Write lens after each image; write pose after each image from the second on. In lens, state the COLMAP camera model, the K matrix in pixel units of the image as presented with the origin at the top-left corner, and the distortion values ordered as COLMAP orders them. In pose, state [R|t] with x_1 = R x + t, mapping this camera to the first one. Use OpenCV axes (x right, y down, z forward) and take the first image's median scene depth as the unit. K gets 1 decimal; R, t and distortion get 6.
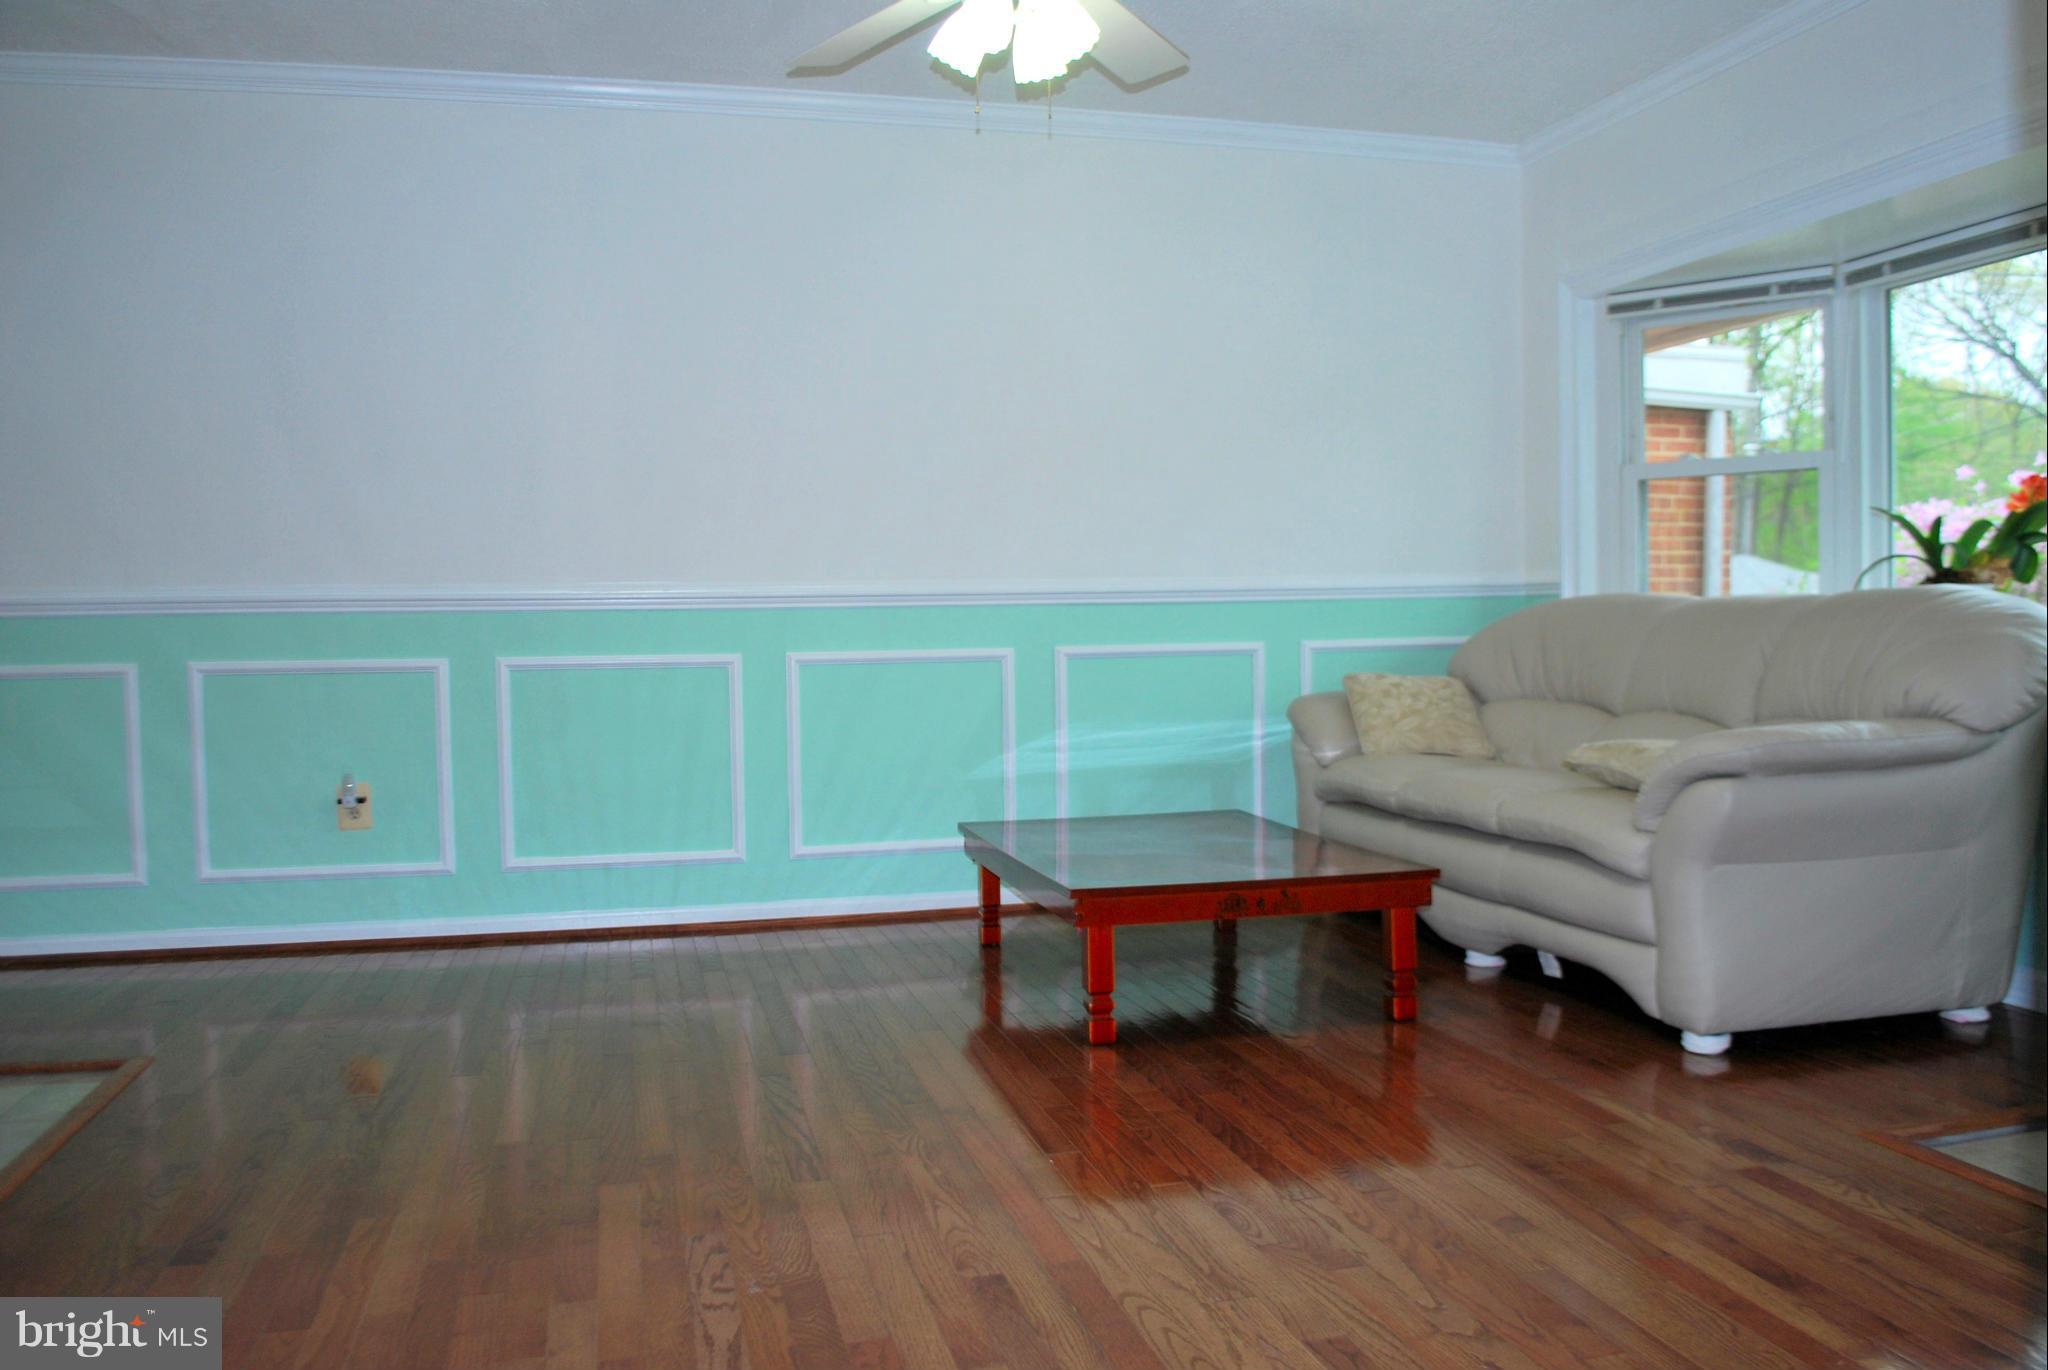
lens RADIAL K [[1615.0, 0, 1058.5], [0, 1615.0, 685.9], [0, 0, 1]] dist [-0.086497, 0.015849]
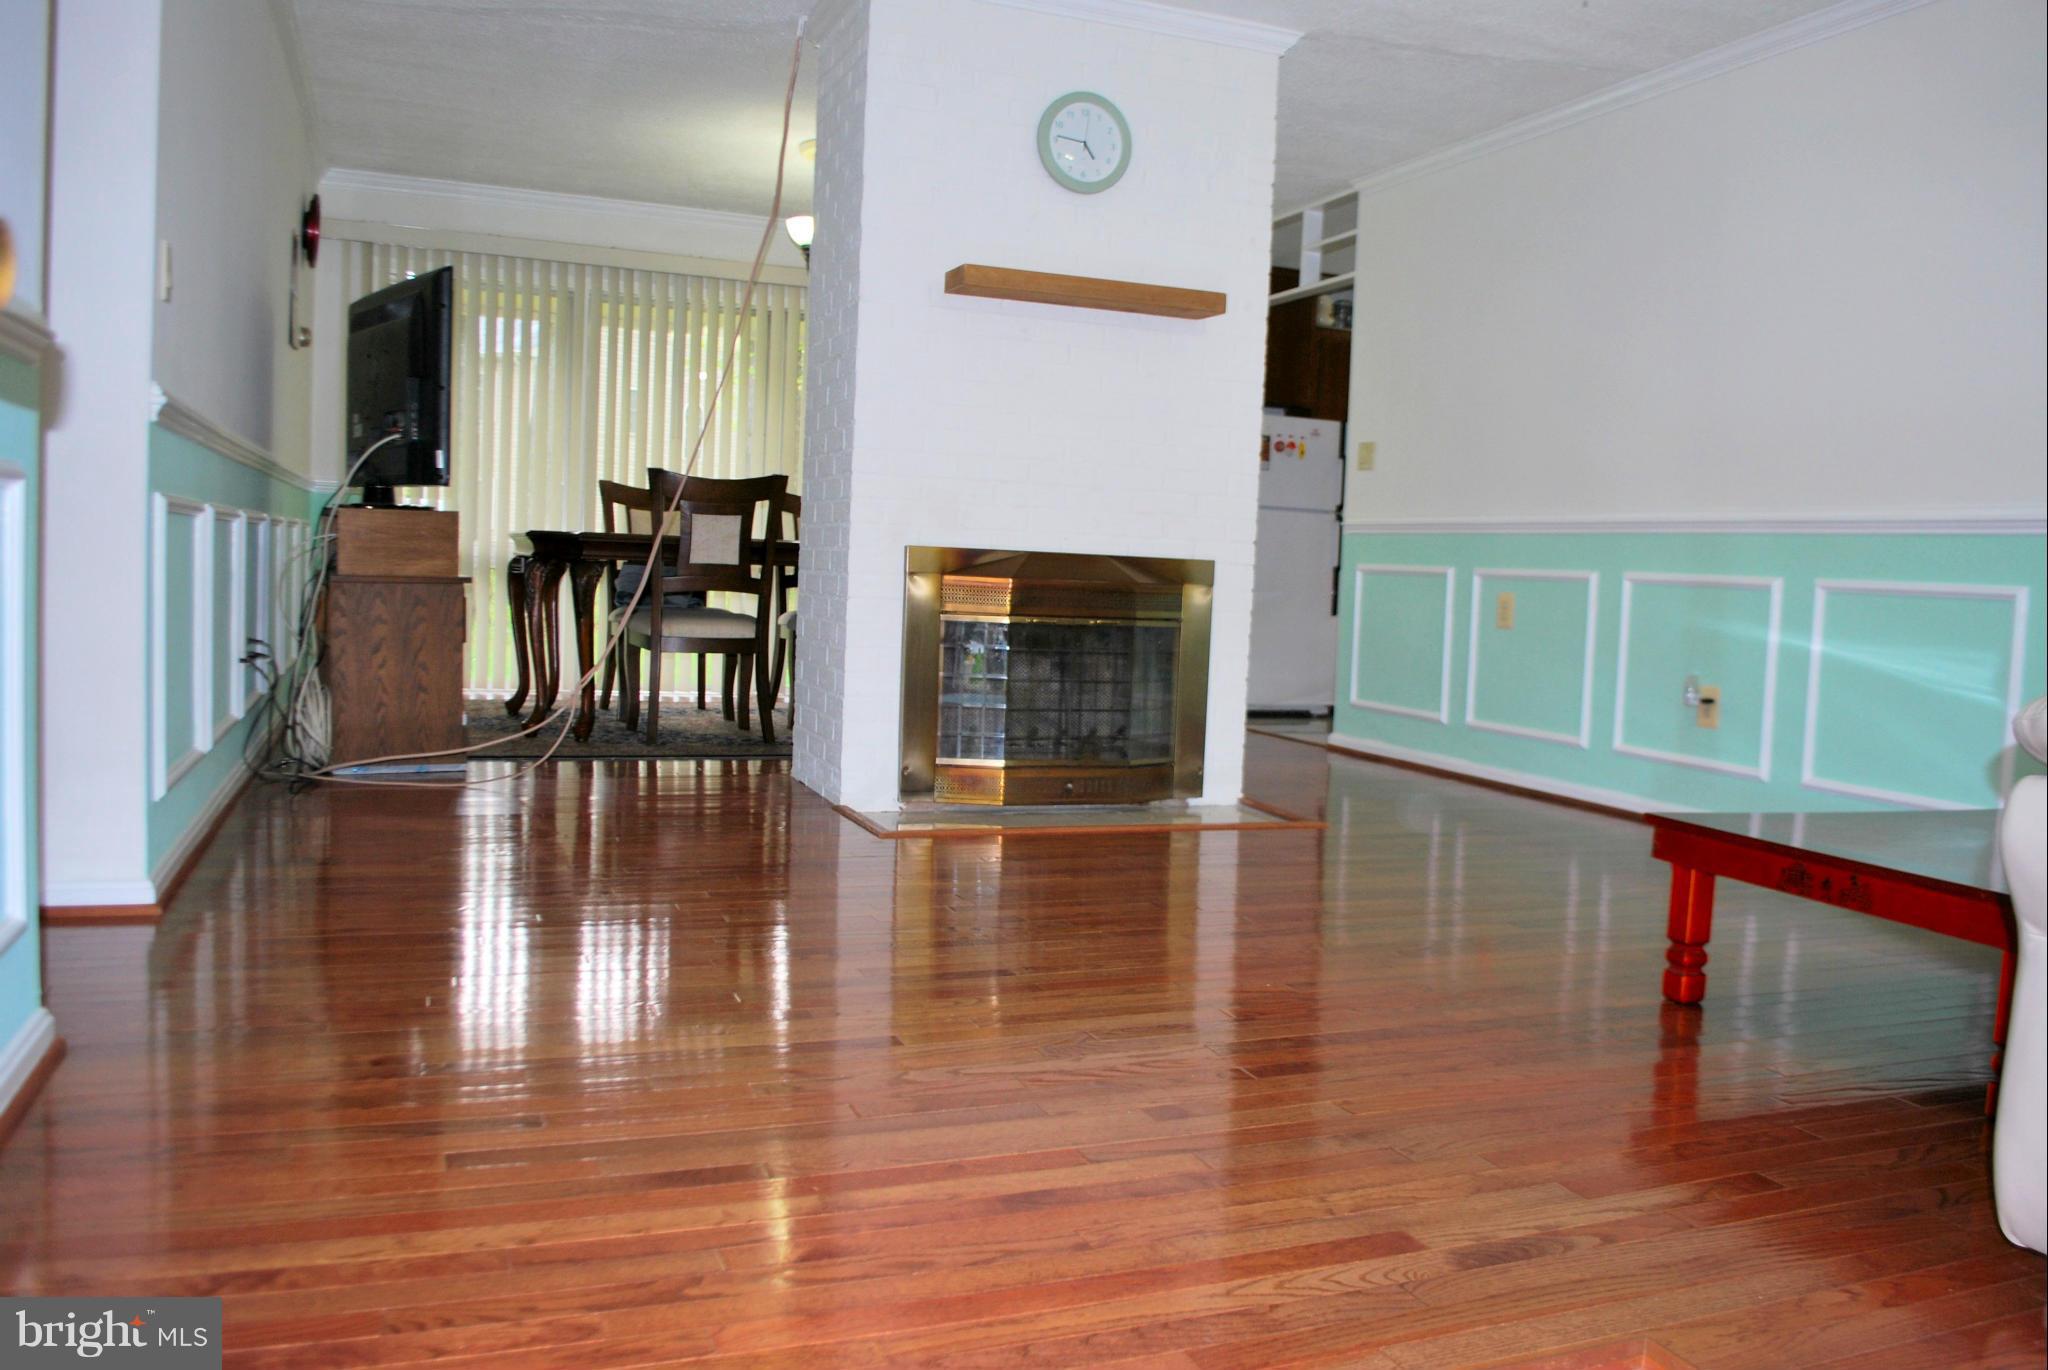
lens RADIAL K [[1615.0, 0, 1058.5], [0, 1615.0, 685.9], [0, 0, 1]] dist [-0.086497, 0.015849]
pose [[0.111943, 0.088640, -0.989753, 0.934404], [-0.082918, 0.993373, 0.079586, 0.015037], [0.990249, 0.073159, 0.118551, 0.630626]]
